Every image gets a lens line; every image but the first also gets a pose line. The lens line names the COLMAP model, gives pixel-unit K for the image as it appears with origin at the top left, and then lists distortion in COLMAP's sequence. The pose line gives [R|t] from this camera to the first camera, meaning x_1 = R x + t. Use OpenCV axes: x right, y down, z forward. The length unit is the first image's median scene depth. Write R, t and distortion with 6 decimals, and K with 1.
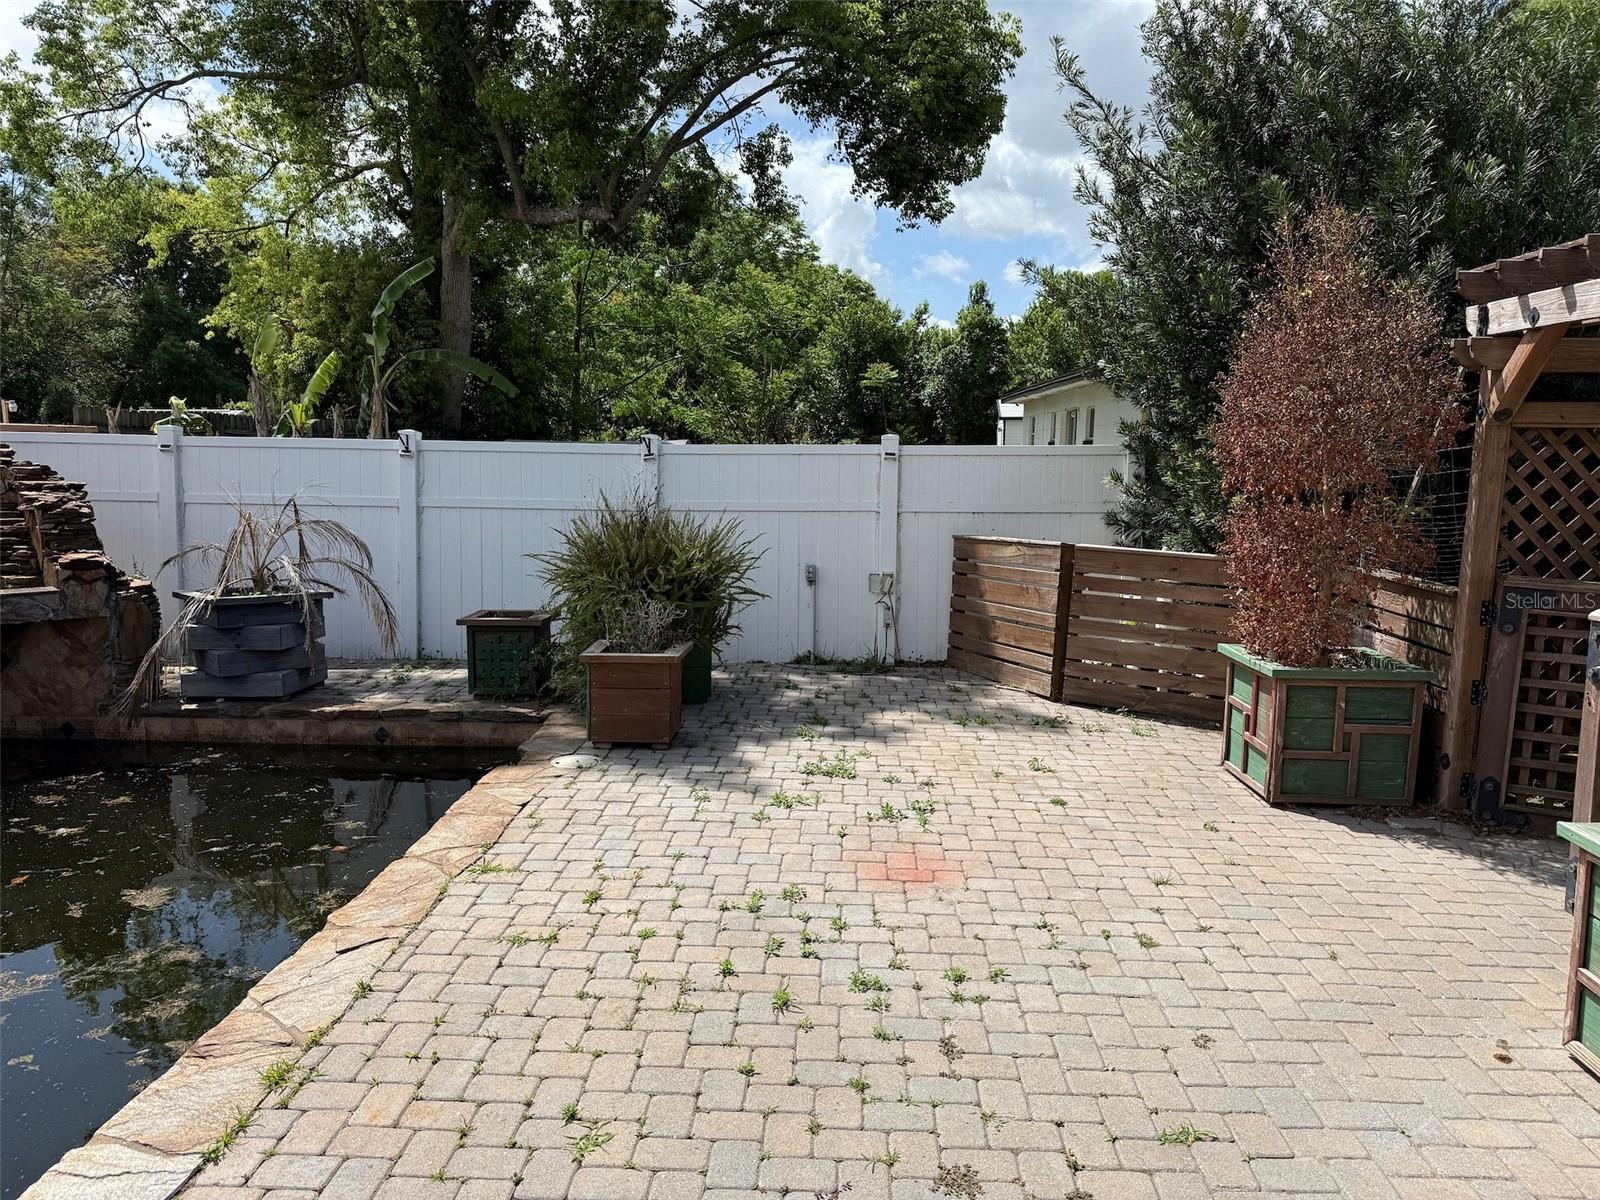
lens RADIAL K [[1132.8, 0, 806.2], [0, 1132.8, 593.8], [0, 0, 1]] dist [0.010114, 0.006201]
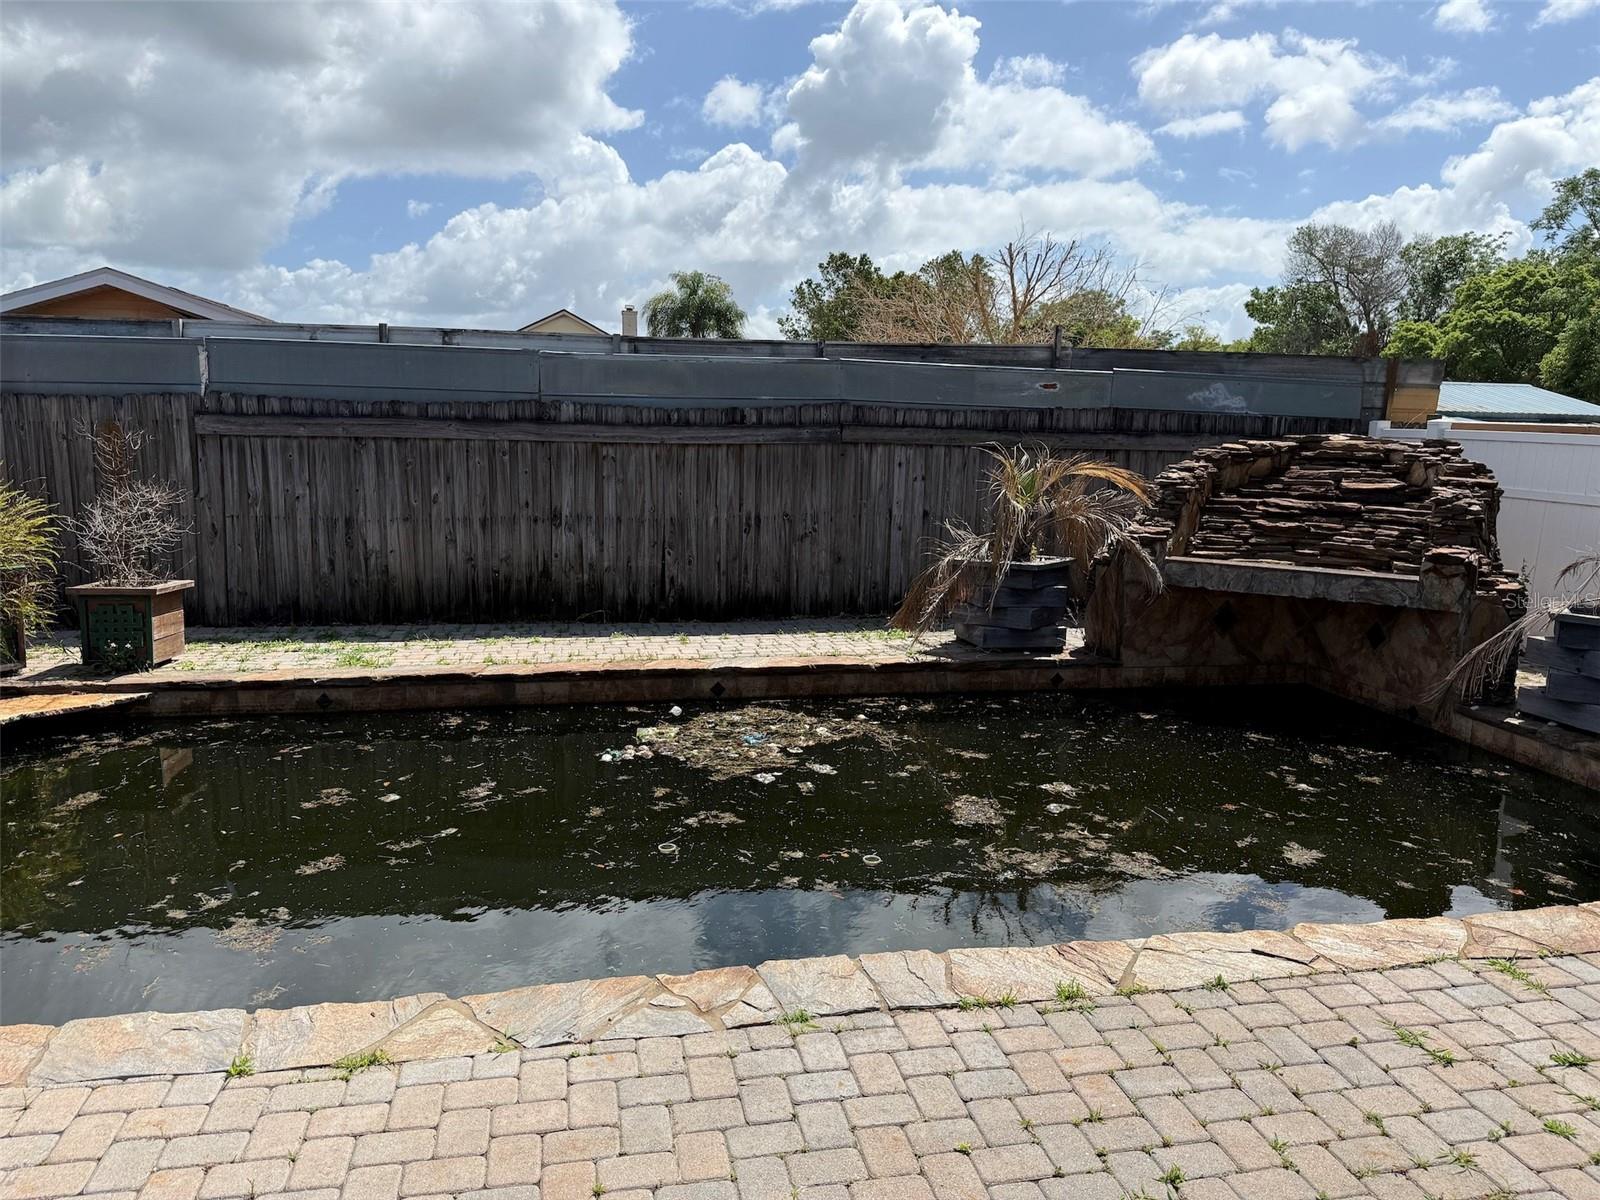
lens RADIAL K [[1132.8, 0, 806.0], [0, 1132.8, 604.9], [0, 0, 1]] dist [0.010114, 0.006201]
pose [[0.254099, 0.158428, -0.954114, 0.282819], [-0.151755, 0.980805, 0.122445, -0.031870], [0.955199, 0.113679, 0.273263, 0.230276]]
